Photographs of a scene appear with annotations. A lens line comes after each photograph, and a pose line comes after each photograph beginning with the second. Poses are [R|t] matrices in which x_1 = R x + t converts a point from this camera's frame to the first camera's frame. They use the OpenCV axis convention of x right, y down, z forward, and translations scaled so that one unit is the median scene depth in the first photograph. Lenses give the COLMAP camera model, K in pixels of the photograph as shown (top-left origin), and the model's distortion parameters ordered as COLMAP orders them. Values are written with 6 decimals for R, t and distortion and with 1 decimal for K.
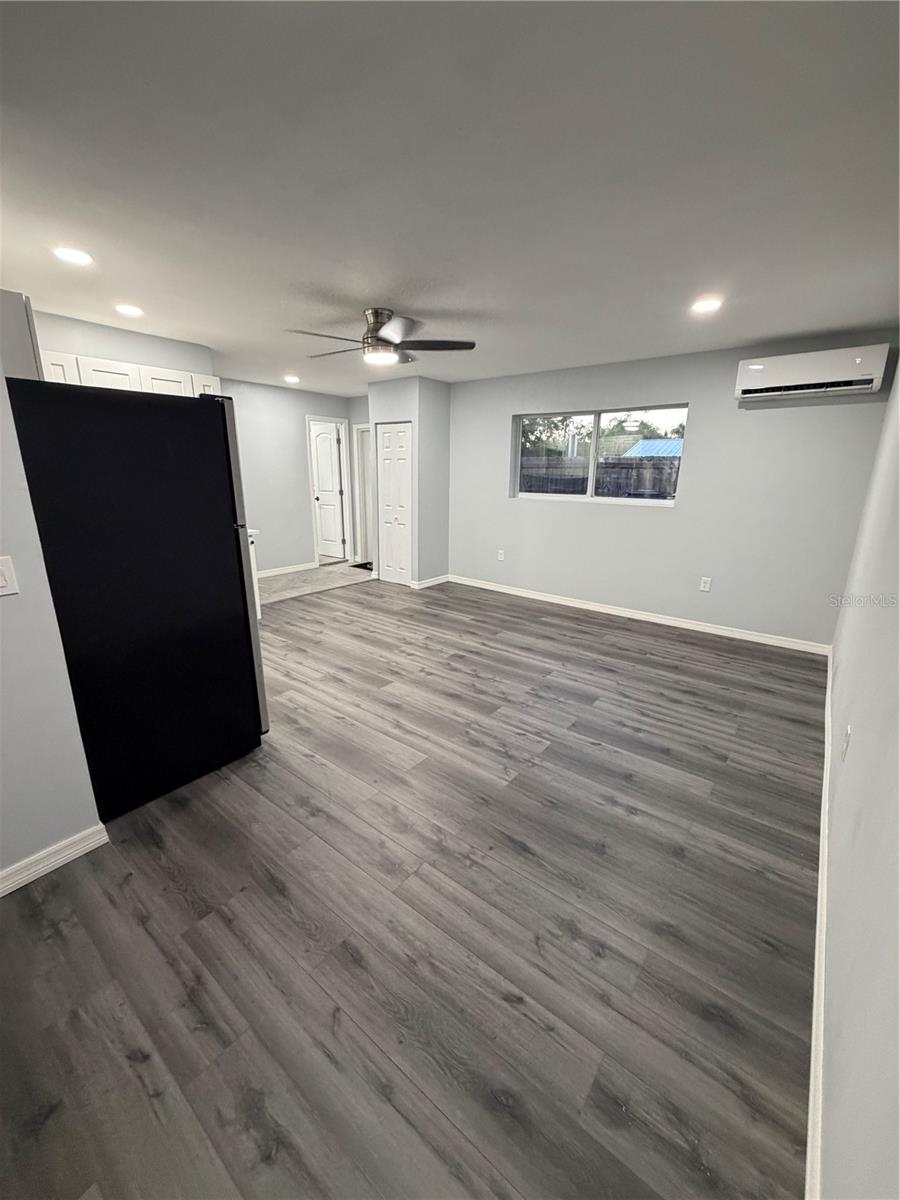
lens RADIAL K [[477.4, 0, 450.4], [0, 477.4, 595.2], [0, 0, 1]] dist [-0.000250, 0.000416]
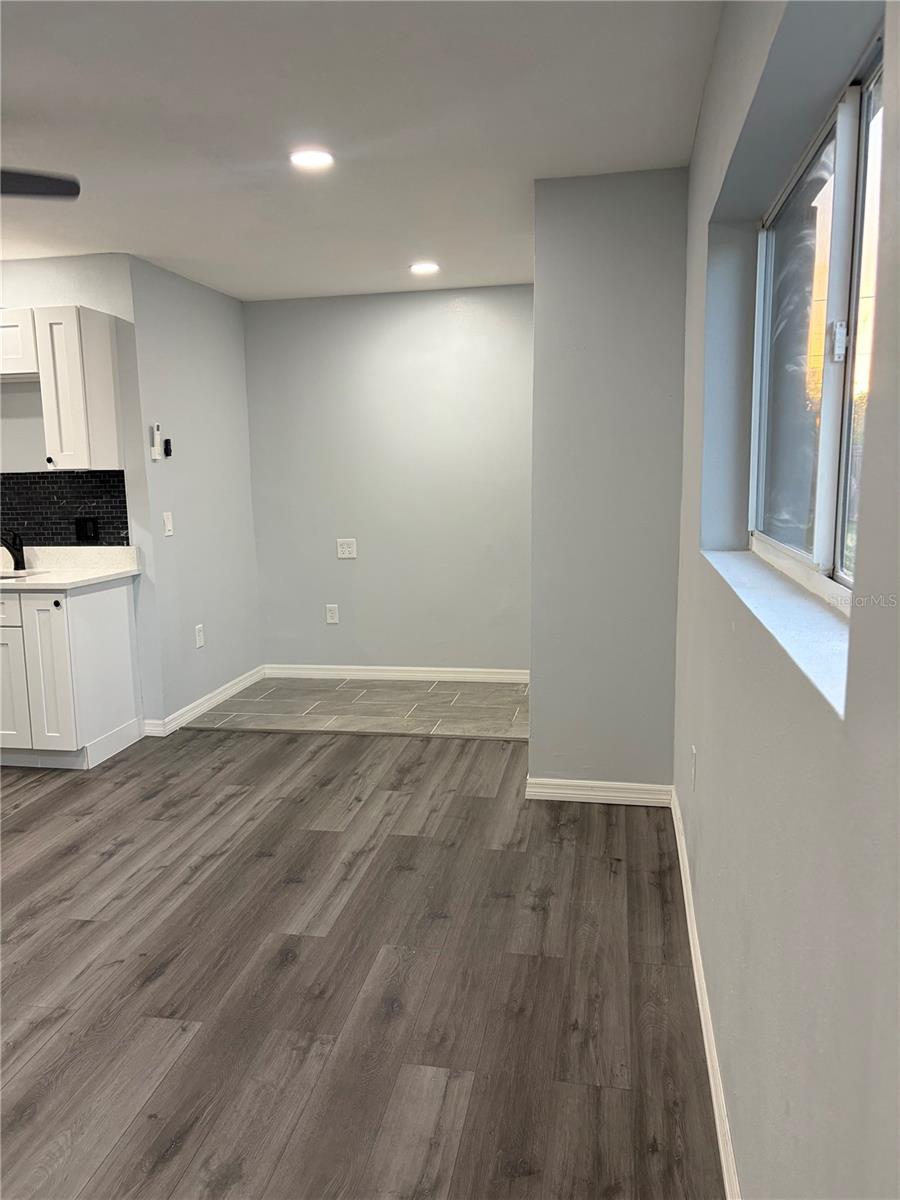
lens RADIAL K [[903.0, 0, 441.0], [0, 903.0, 608.3], [0, 0, 1]] dist [0.047071, -0.050118]
pose [[0.455183, 0.116869, -0.882695, 0.759015], [-0.198938, 0.979637, 0.027117, -0.249318], [0.867890, 0.163258, 0.469163, 1.035229]]
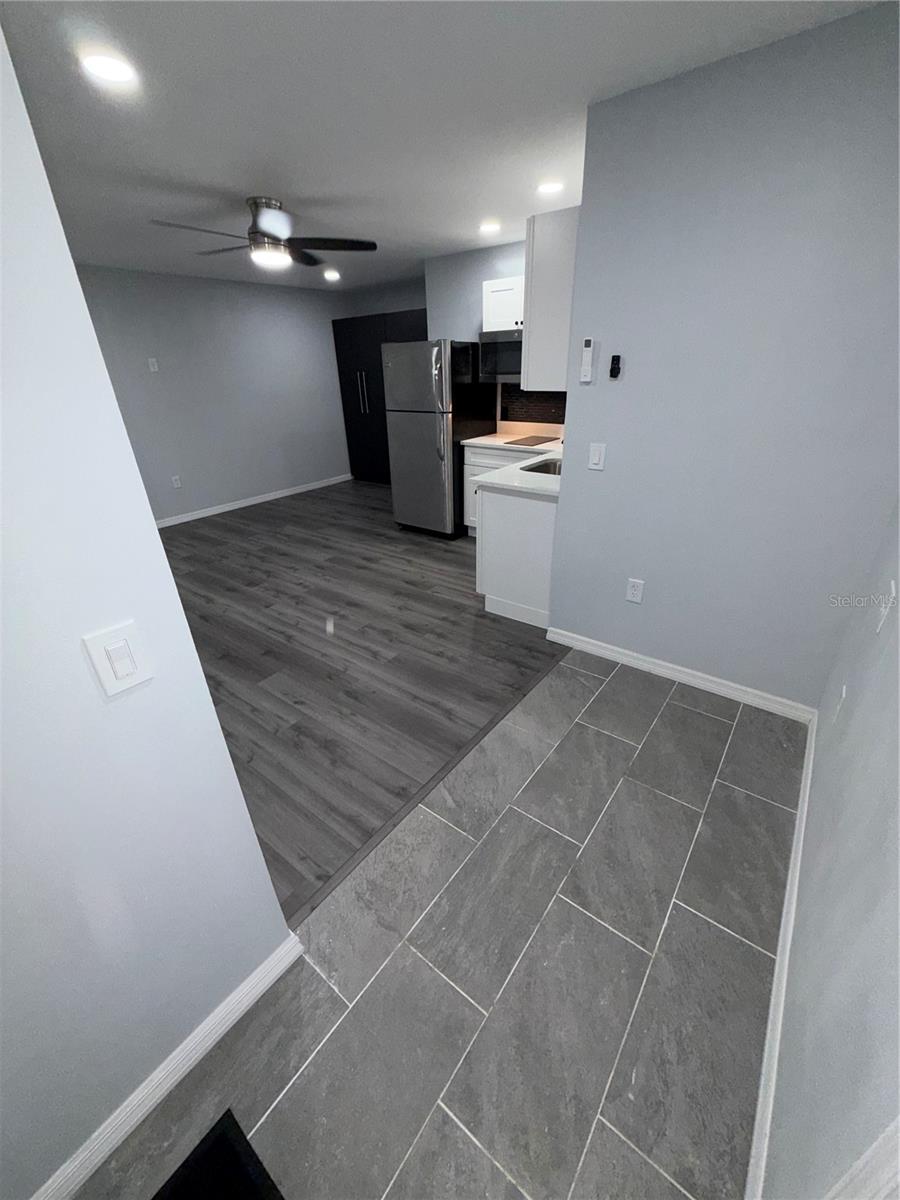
lens RADIAL K [[477.4, 0, 450.7], [0, 477.4, 597.4], [0, 0, 1]] dist [-0.000250, 0.000416]
pose [[-0.999759, 0.021177, -0.005828, -0.422811], [0.012260, 0.758176, 0.651935, -0.538463], [0.018225, 0.651706, -0.758253, 1.915679]]
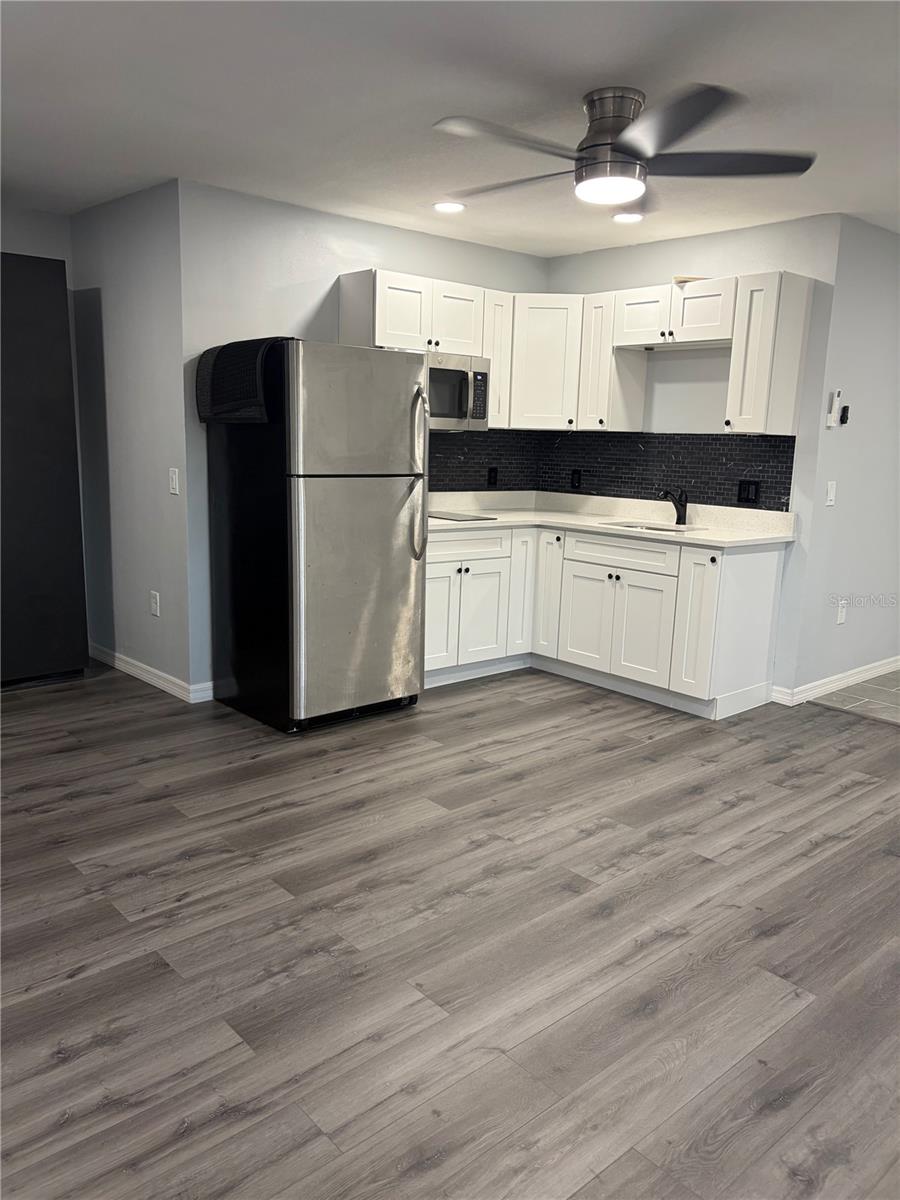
lens RADIAL K [[903.0, 0, 455.5], [0, 903.0, 604.4], [0, 0, 1]] dist [0.047071, -0.050118]
pose [[-0.179005, 0.168447, -0.969321, 0.766991], [-0.279923, 0.935795, 0.214314, -0.234404], [0.943186, 0.309698, -0.120360, 0.991420]]
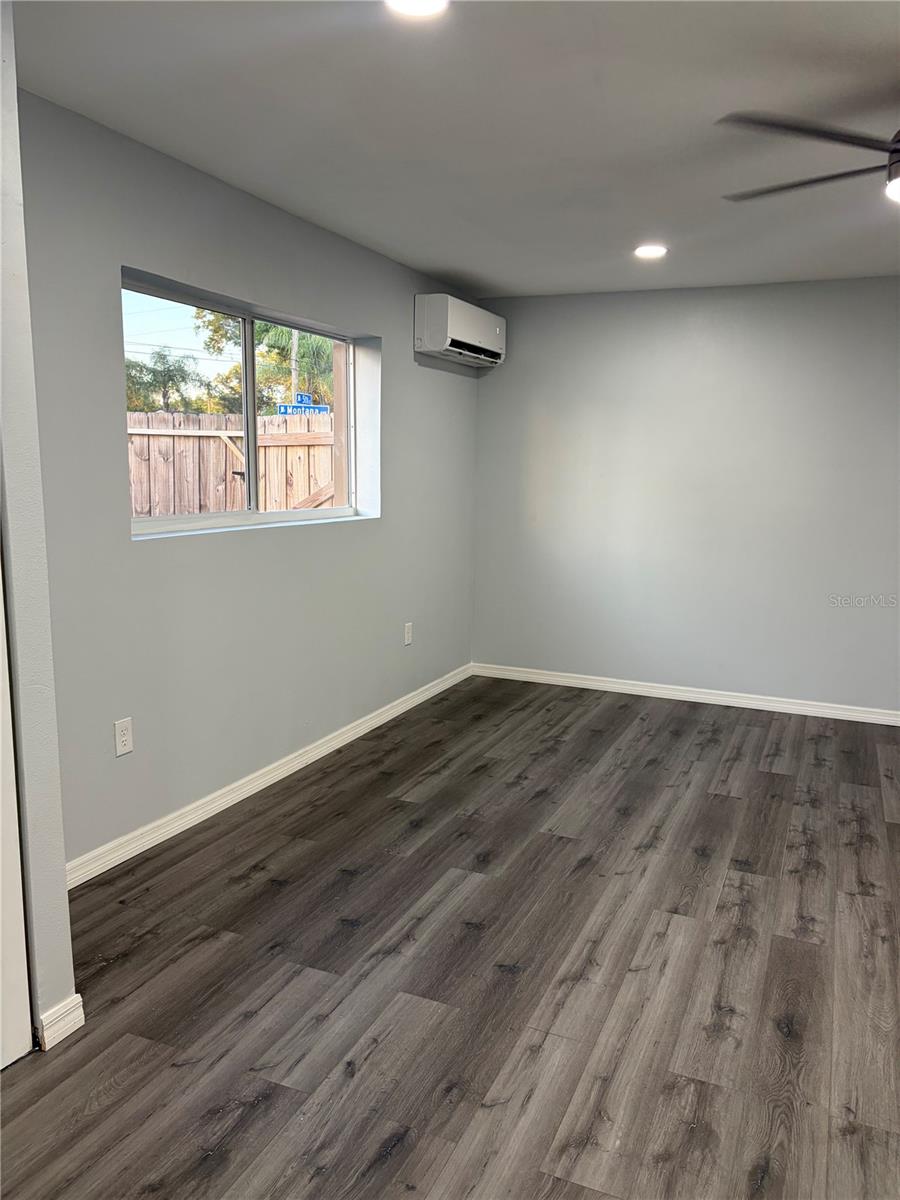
lens RADIAL K [[903.0, 0, 451.6], [0, 903.0, 602.6], [0, 0, 1]] dist [0.047071, -0.050118]
pose [[-0.252393, -0.166397, 0.953210, -0.742966], [0.222189, 0.948815, 0.224461, -0.390032], [-0.941769, 0.268446, -0.202503, 1.466182]]
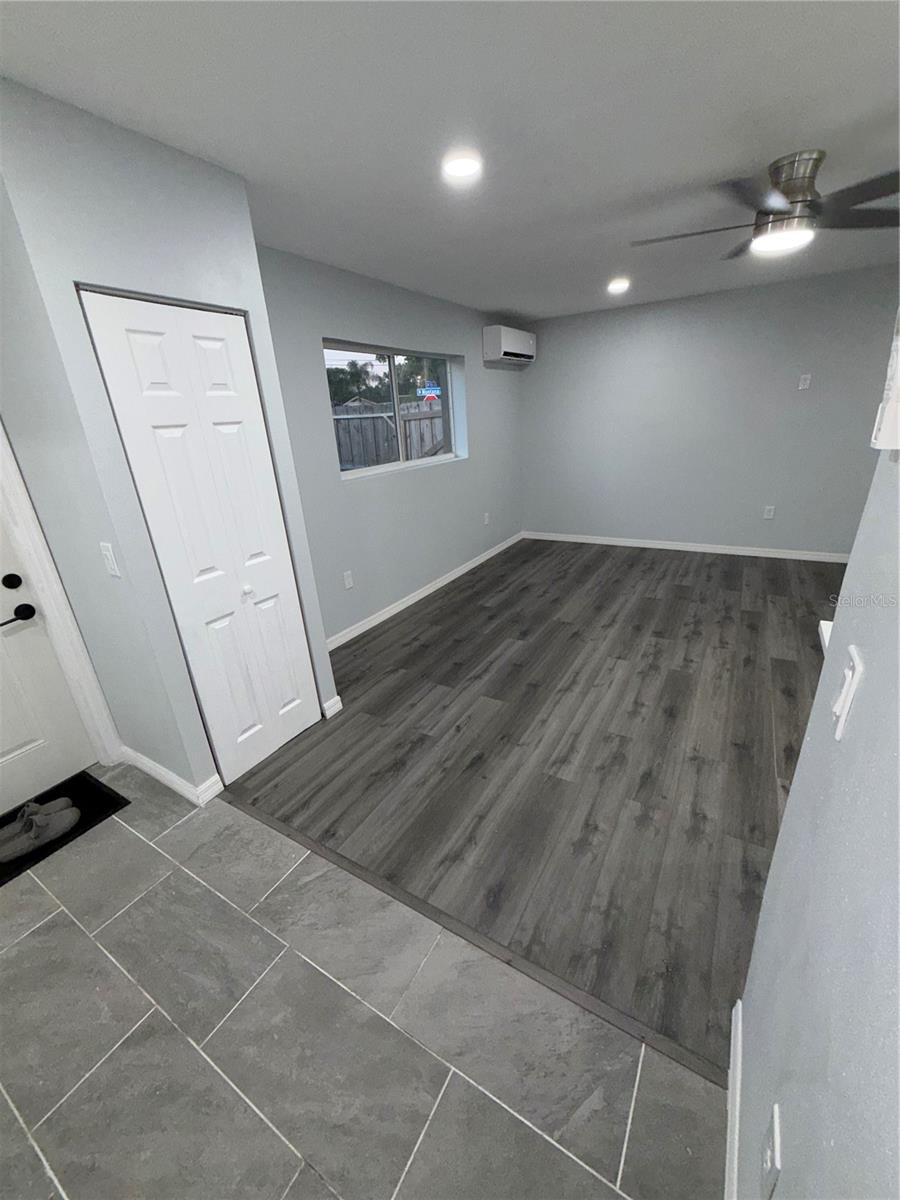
lens RADIAL K [[477.4, 0, 449.8], [0, 477.4, 595.2], [0, 0, 1]] dist [-0.000250, 0.000416]
pose [[-0.125467, -0.354523, 0.926591, -0.780563], [0.306174, 0.874546, 0.376068, -0.415016], [-0.943671, 0.330882, -0.001181, 1.437949]]
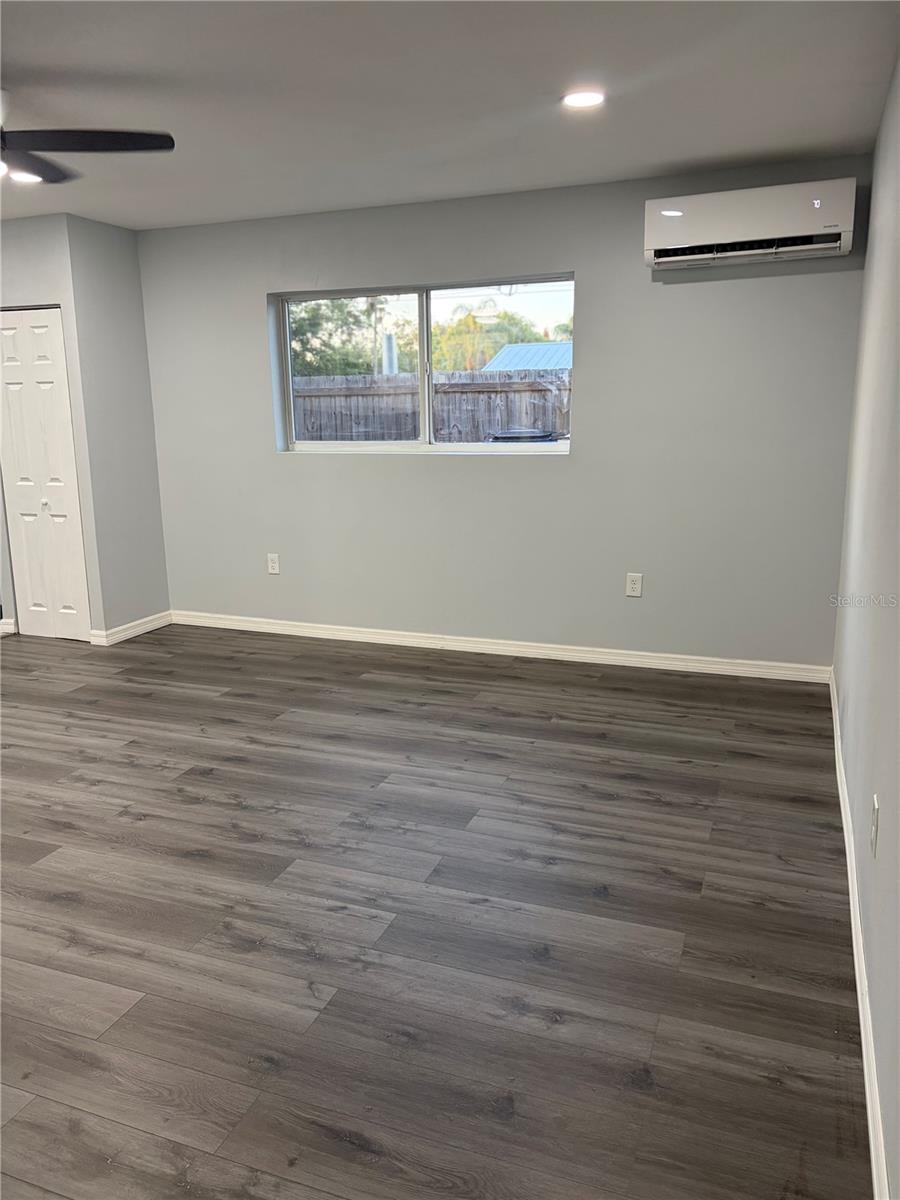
lens RADIAL K [[903.0, 0, 445.4], [0, 903.0, 596.5], [0, 0, 1]] dist [0.047071, -0.050118]
pose [[0.956241, -0.089535, 0.278543, 0.014469], [0.102561, 0.994195, -0.032519, 0.004774], [-0.274014, 0.059663, 0.959873, 0.021302]]
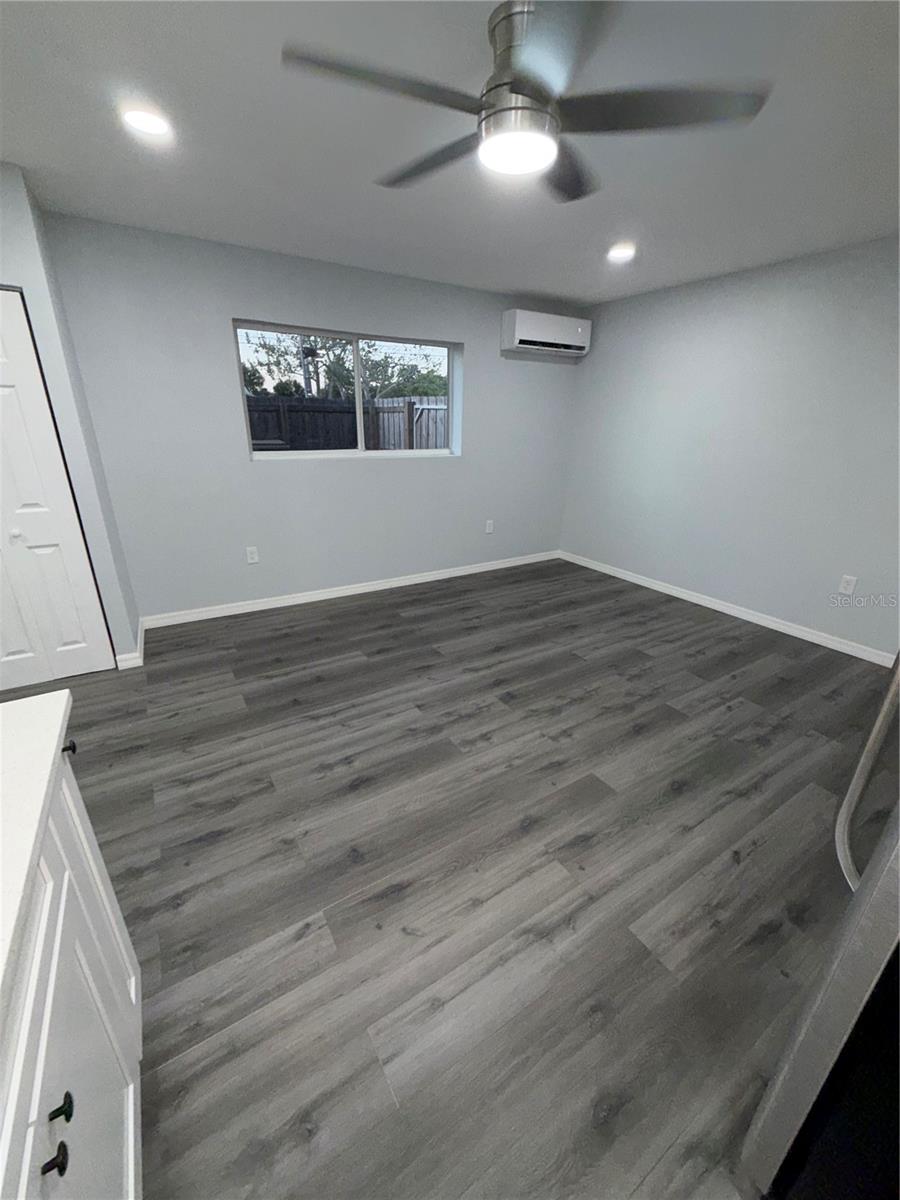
lens RADIAL K [[477.4, 0, 450.6], [0, 477.4, 595.3], [0, 0, 1]] dist [-0.000250, 0.000416]
pose [[0.339198, -0.333063, 0.879780, -0.612935], [0.228877, 0.936342, 0.266233, -0.229970], [-0.912447, 0.111056, 0.393836, 0.842628]]
